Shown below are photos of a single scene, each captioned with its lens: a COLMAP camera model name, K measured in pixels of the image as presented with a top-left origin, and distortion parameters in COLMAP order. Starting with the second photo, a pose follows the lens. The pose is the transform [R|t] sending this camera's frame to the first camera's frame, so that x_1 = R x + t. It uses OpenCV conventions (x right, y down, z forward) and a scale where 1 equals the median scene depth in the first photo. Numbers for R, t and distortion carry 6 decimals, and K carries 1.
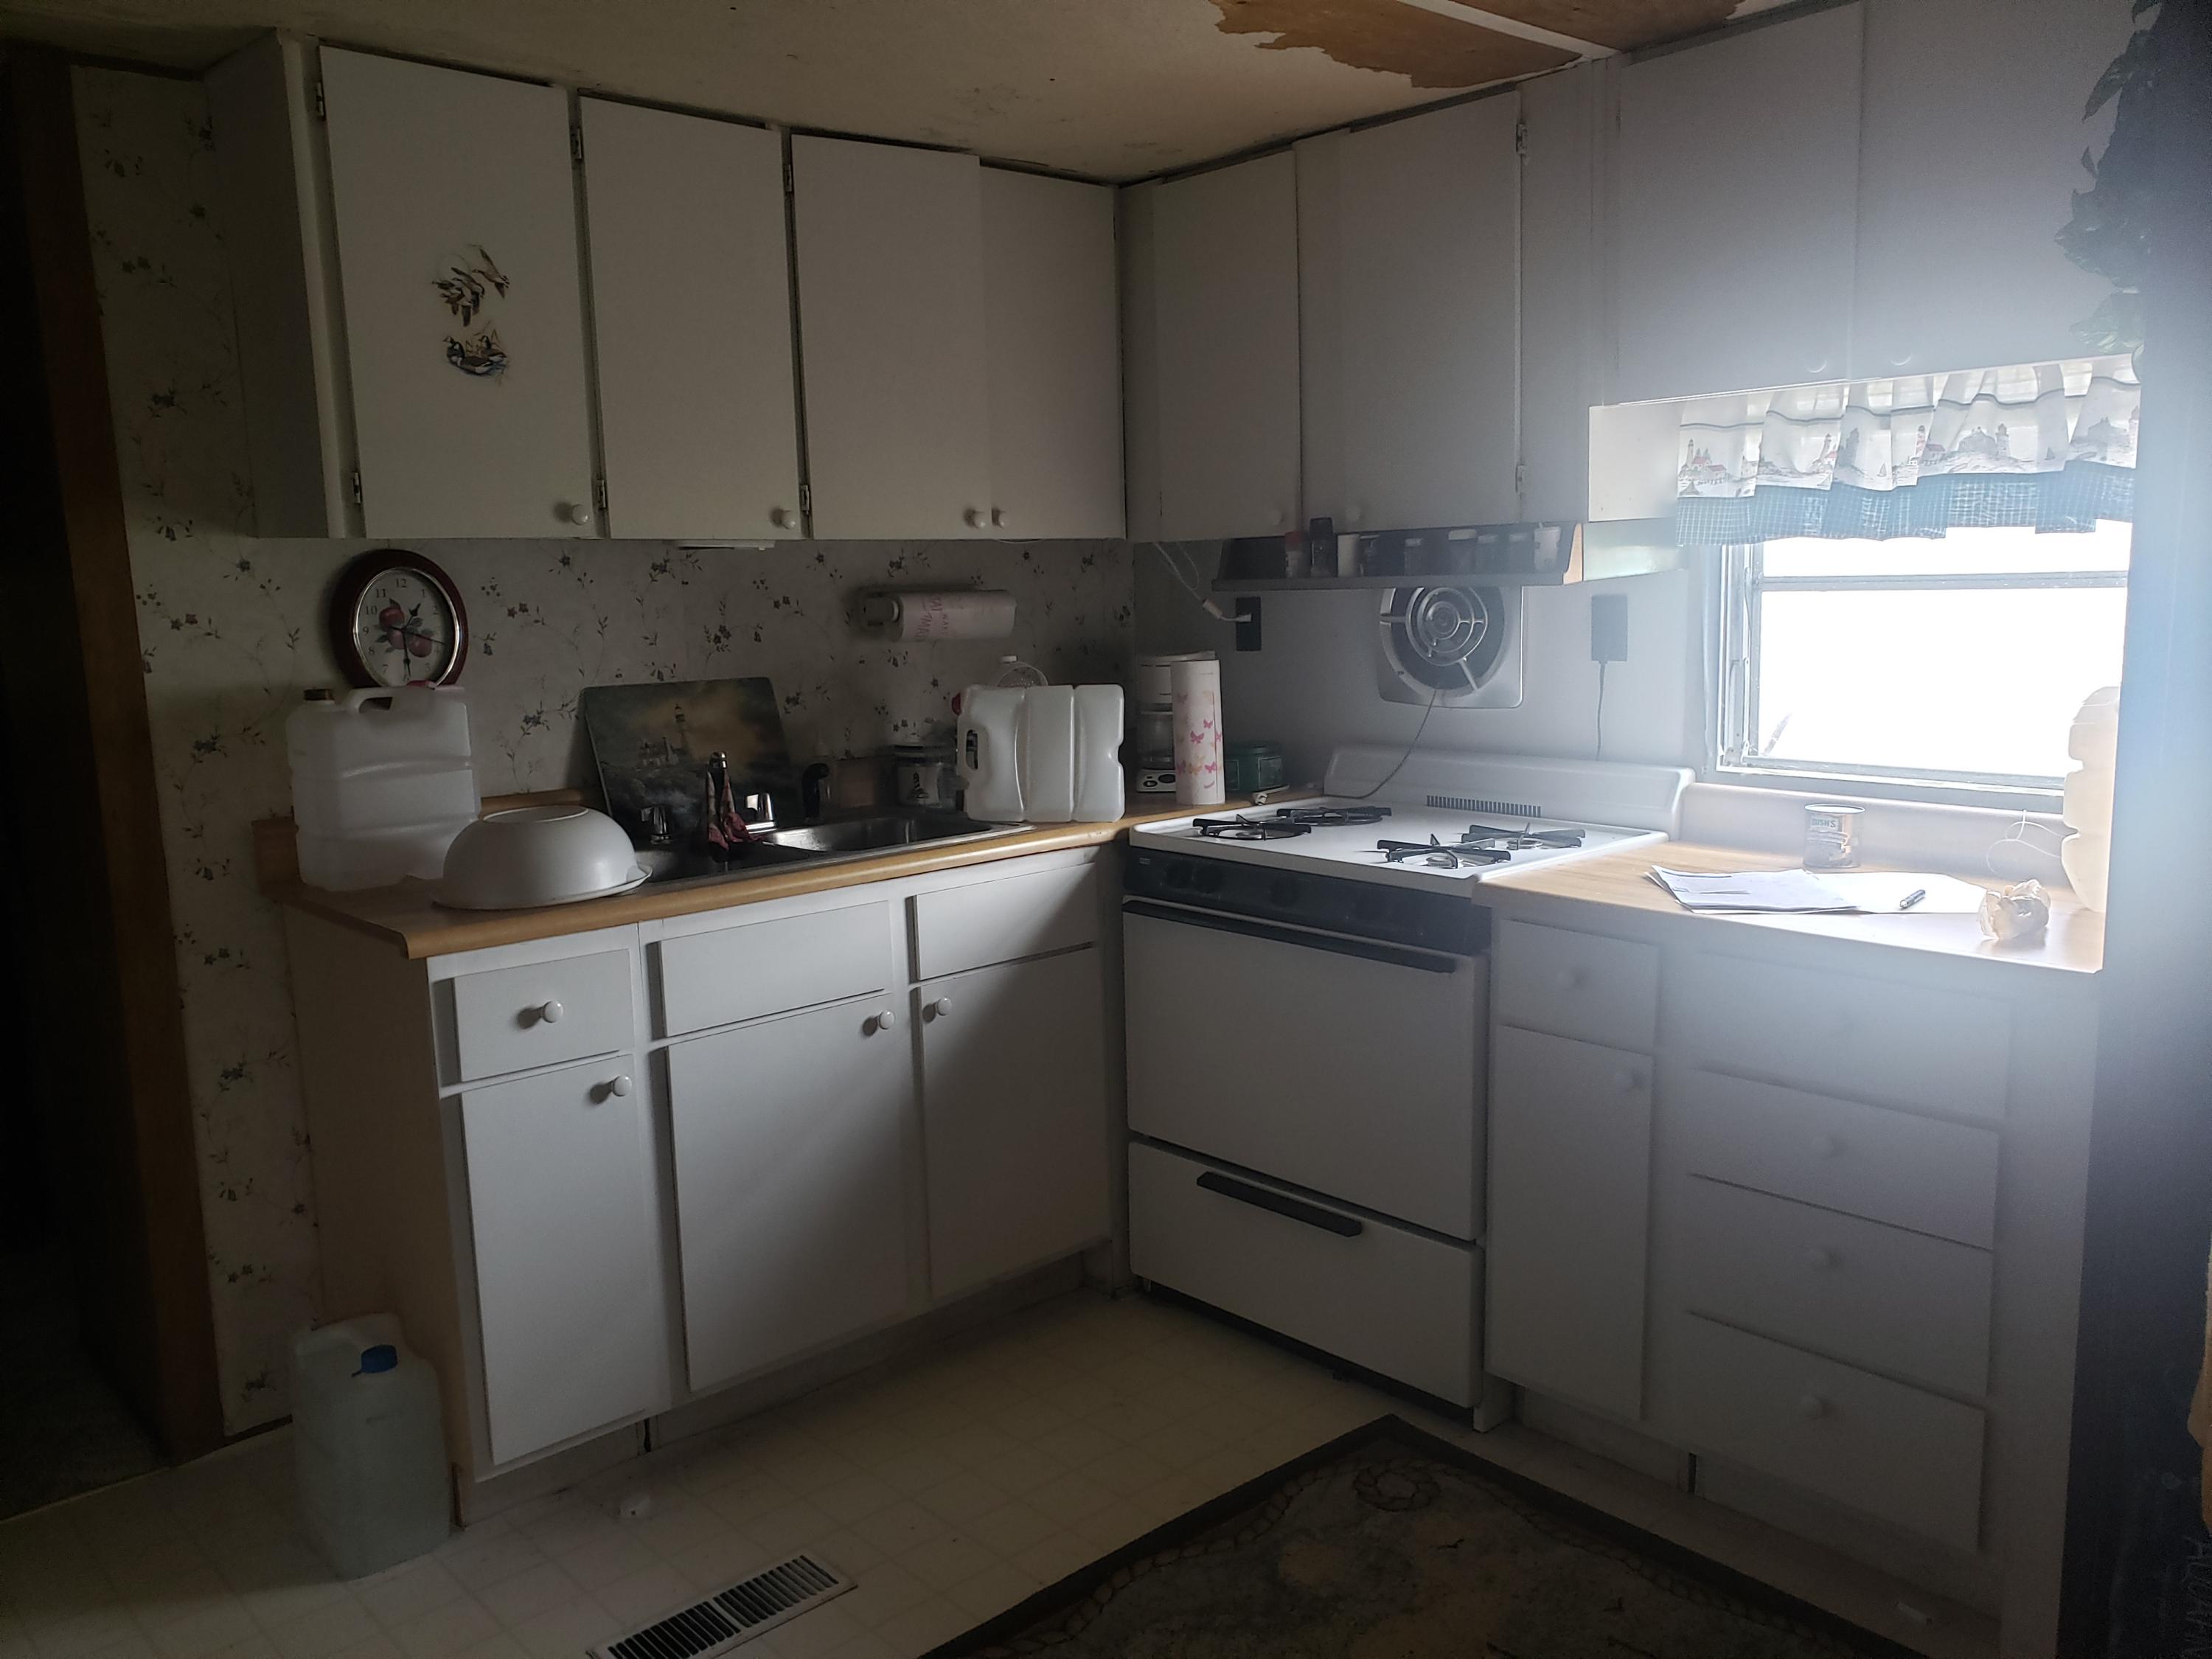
lens RADIAL K [[1665.7, 0, 1106.0], [0, 1665.7, 829.5], [0, 0, 1]] dist [0.139299, -0.193587]
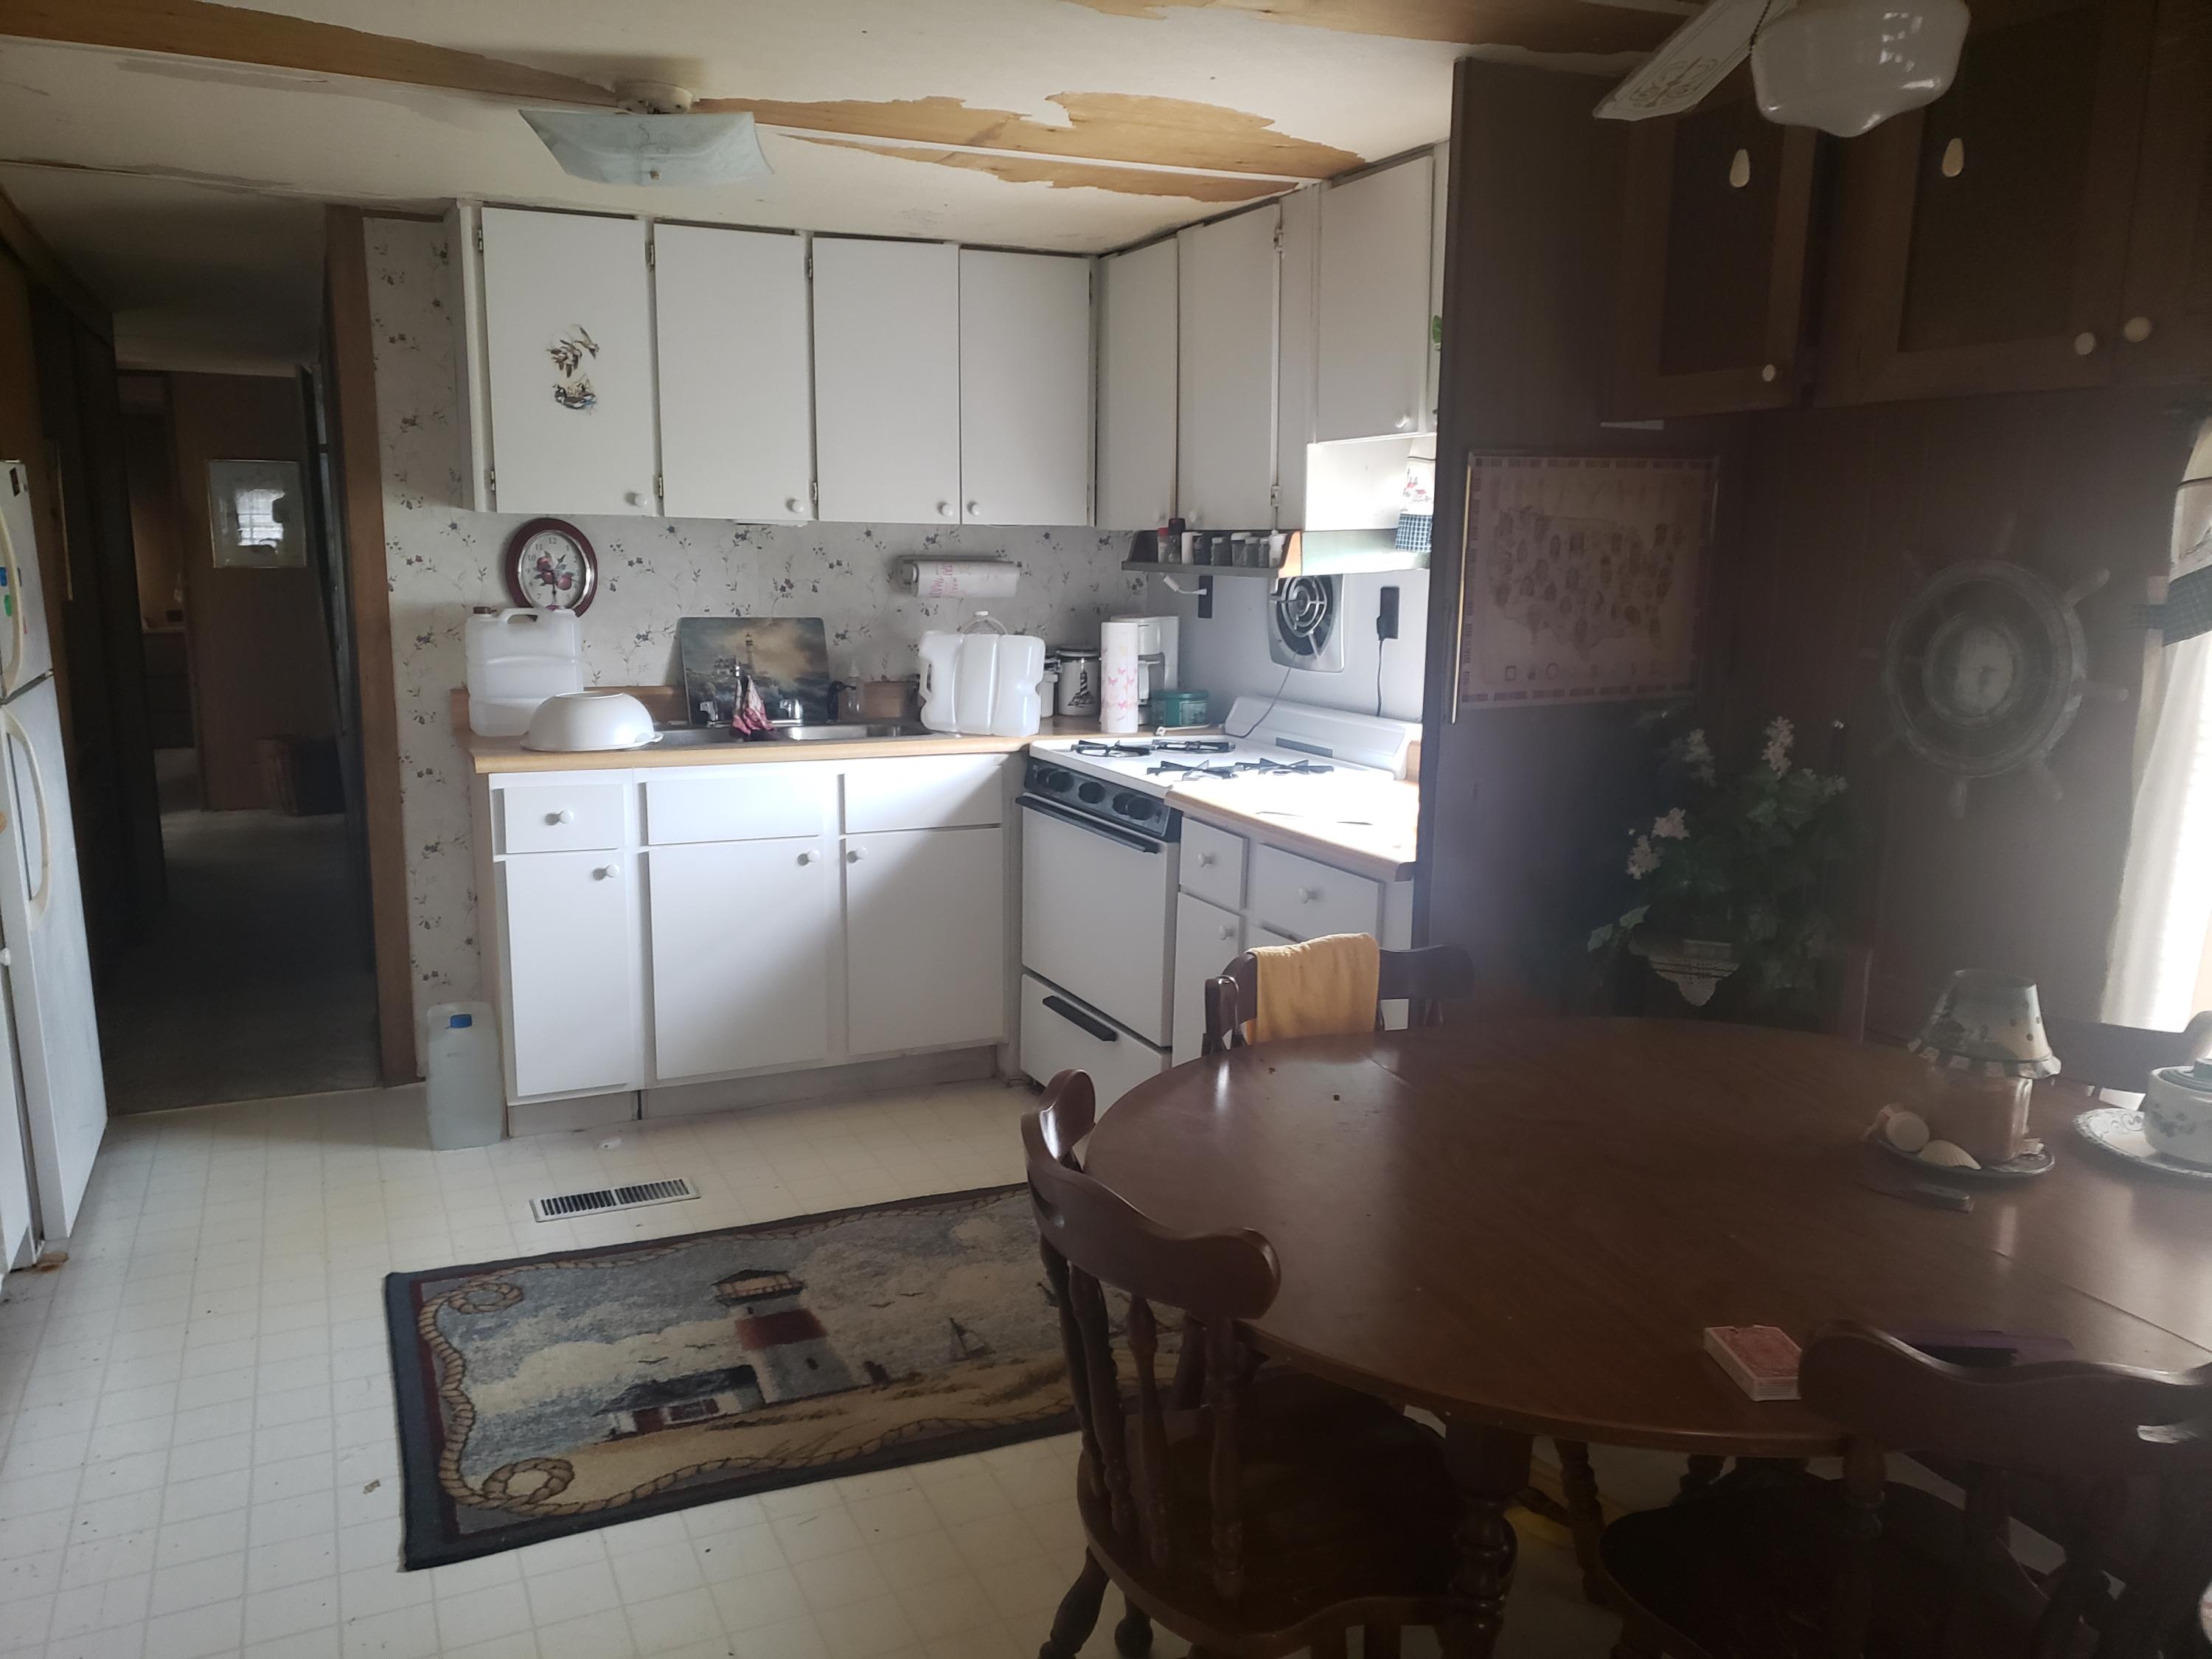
lens RADIAL K [[1657.5, 0, 1106.0], [0, 1657.5, 829.5], [0, 0, 1]] dist [0.227980, -0.530273]
pose [[0.950627, 0.088061, -0.297579, 0.527640], [-0.081480, 0.996079, 0.034473, 0.019921], [0.299447, -0.008524, 0.954075, -0.300389]]
